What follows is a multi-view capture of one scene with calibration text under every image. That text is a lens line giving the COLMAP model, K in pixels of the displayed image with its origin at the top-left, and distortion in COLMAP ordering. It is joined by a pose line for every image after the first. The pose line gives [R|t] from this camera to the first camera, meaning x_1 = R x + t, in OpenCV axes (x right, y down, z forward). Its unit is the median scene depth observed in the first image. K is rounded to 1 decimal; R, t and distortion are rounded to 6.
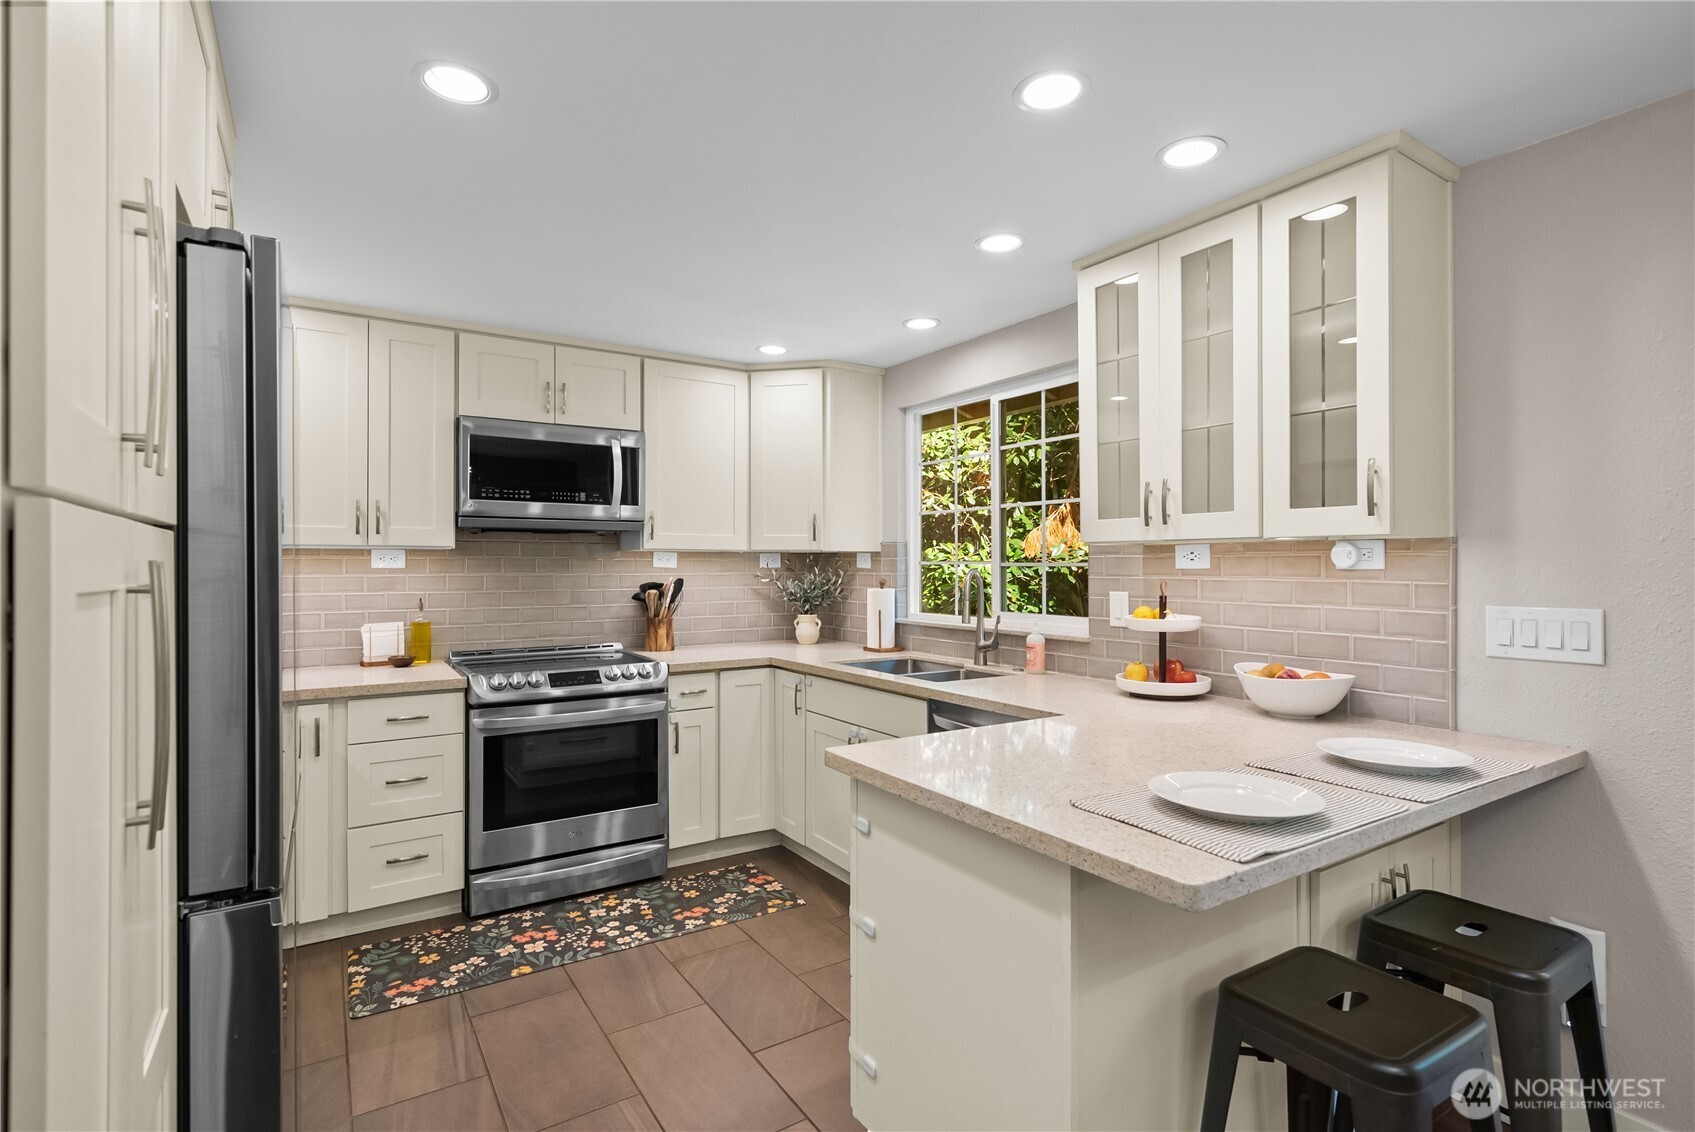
lens RADIAL K [[807.0, 0, 847.5], [0, 807.0, 566.0], [0, 0, 1]] dist [0.002746, 0.000156]
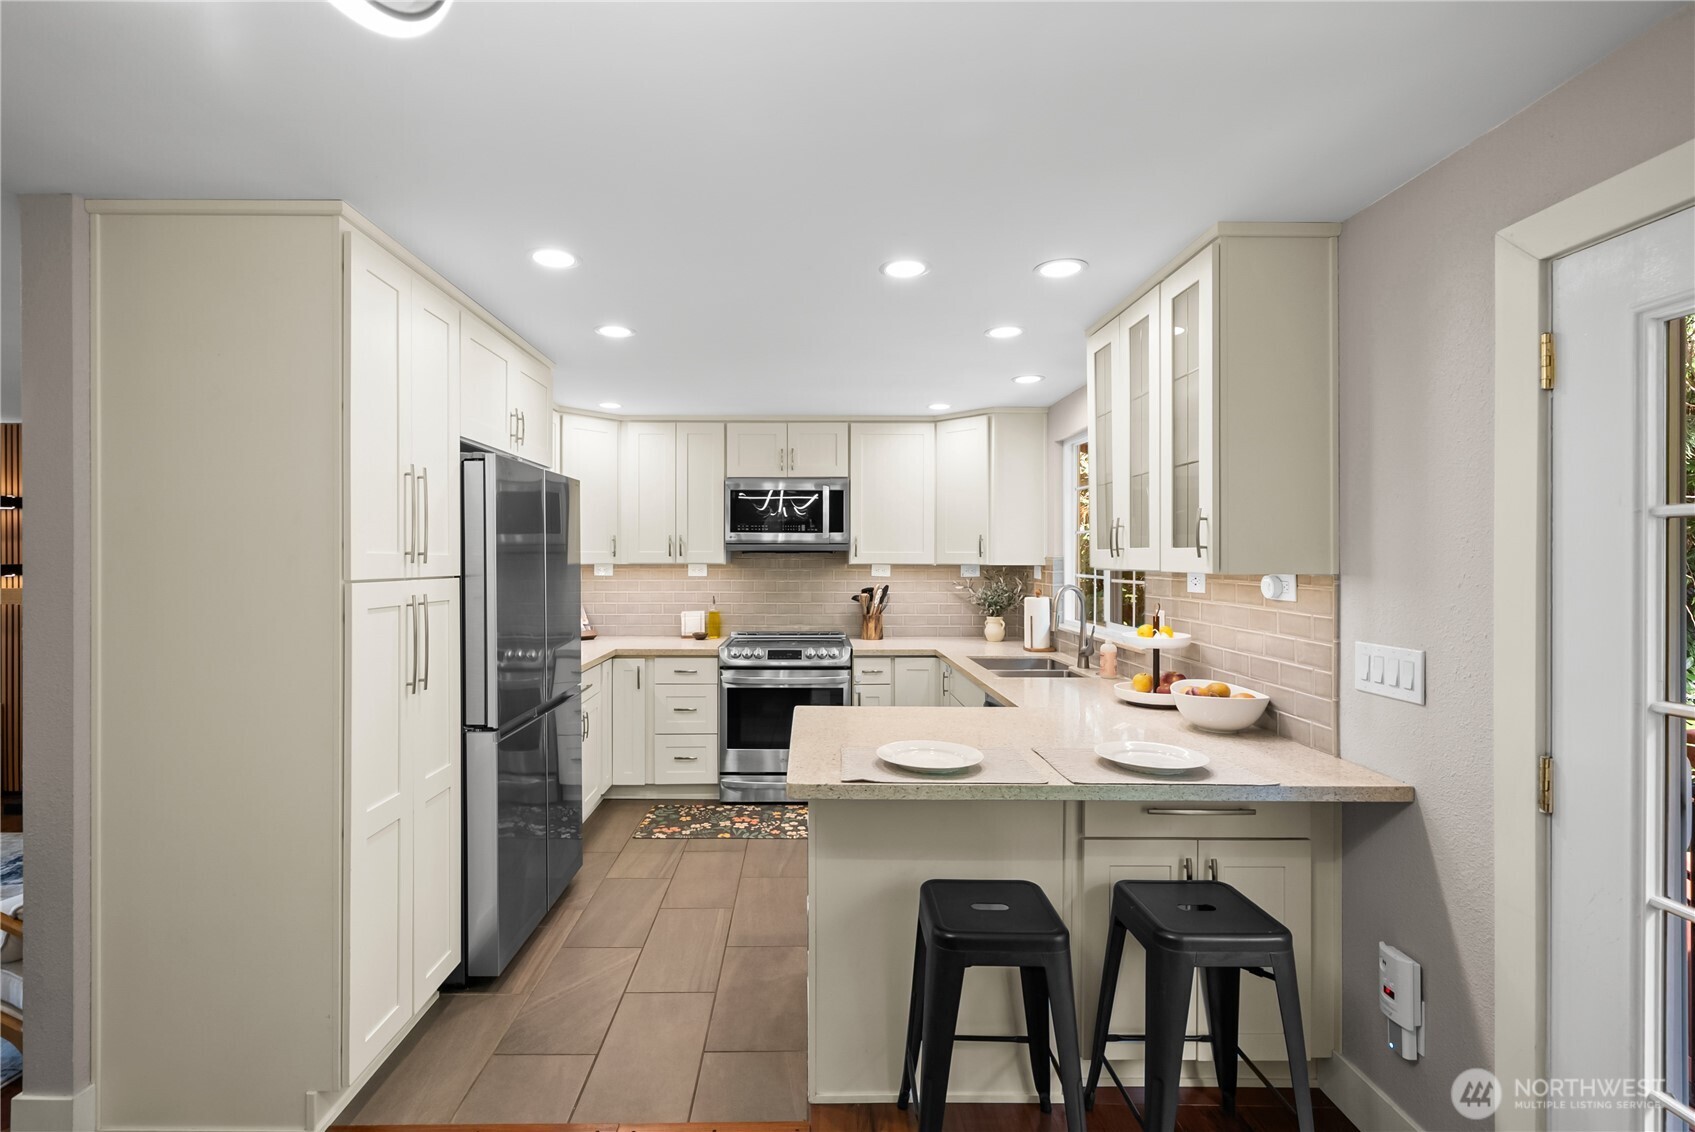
lens RADIAL K [[759.9, 0, 811.8], [0, 759.9, 565.2], [0, 0, 1]] dist [-0.000628, -0.000012]
pose [[0.840652, 0.006256, -0.541540, 0.458343], [-0.001732, 0.999959, 0.008864, -0.035444], [0.541573, -0.006514, 0.840628, -0.130795]]
